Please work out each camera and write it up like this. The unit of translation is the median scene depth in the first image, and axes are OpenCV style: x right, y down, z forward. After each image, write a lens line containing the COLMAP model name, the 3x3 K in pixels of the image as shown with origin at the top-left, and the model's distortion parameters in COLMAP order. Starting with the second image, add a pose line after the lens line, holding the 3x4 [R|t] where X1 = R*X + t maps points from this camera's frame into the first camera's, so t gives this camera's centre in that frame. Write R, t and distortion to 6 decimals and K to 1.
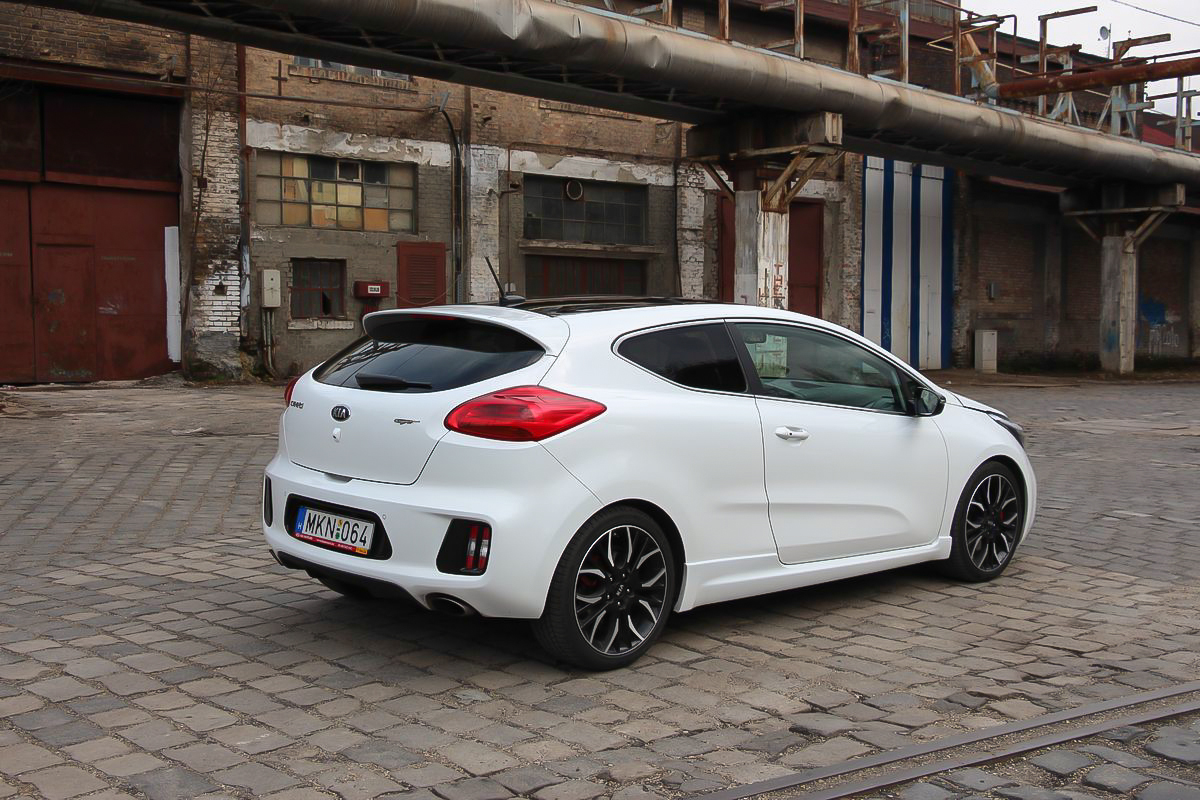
lens RADIAL K [[1466.1, 0, 604.2], [0, 1466.1, 402.5], [0, 0, 1]] dist [-0.034608, 0.387606]
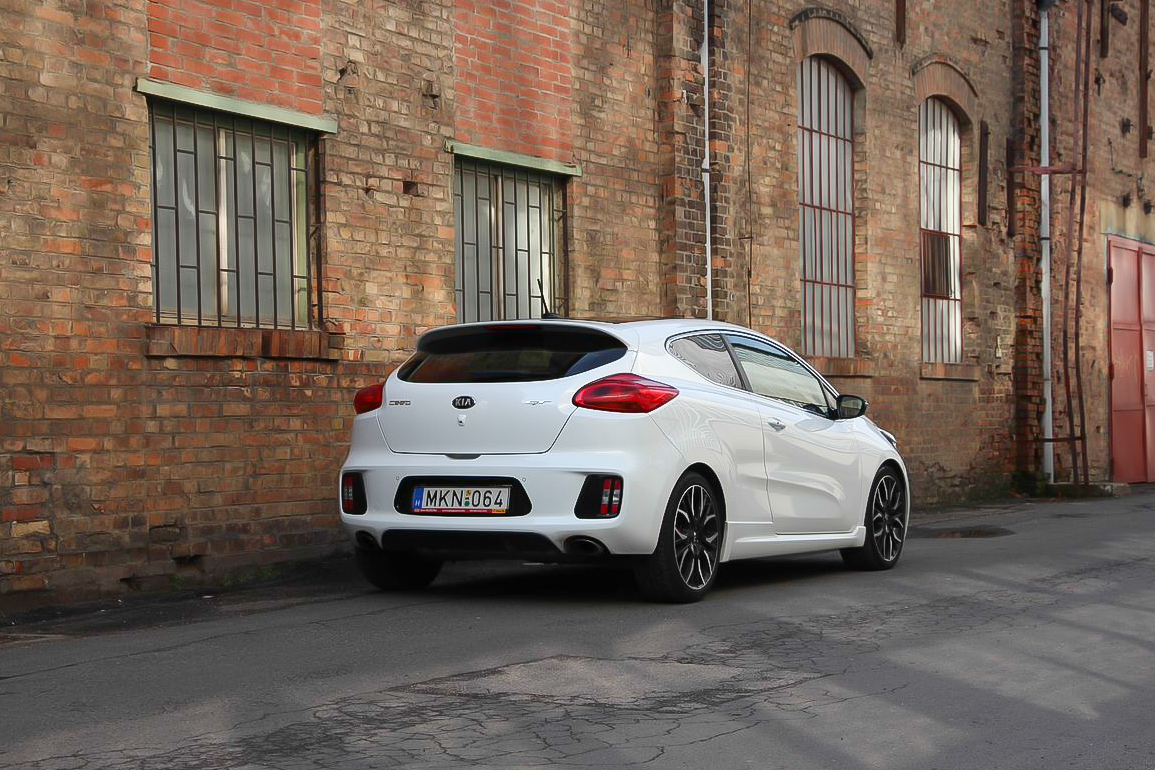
lens RADIAL K [[2235.4, 0, 574.4], [0, 2235.4, 386.4], [0, 0, 1]] dist [0.273446, 0.335381]
pose [[0.950678, -0.019151, 0.309587, -0.354888], [0.050144, 0.994453, -0.092464, 0.090431], [-0.306099, 0.103427, 0.946365, -0.414294]]
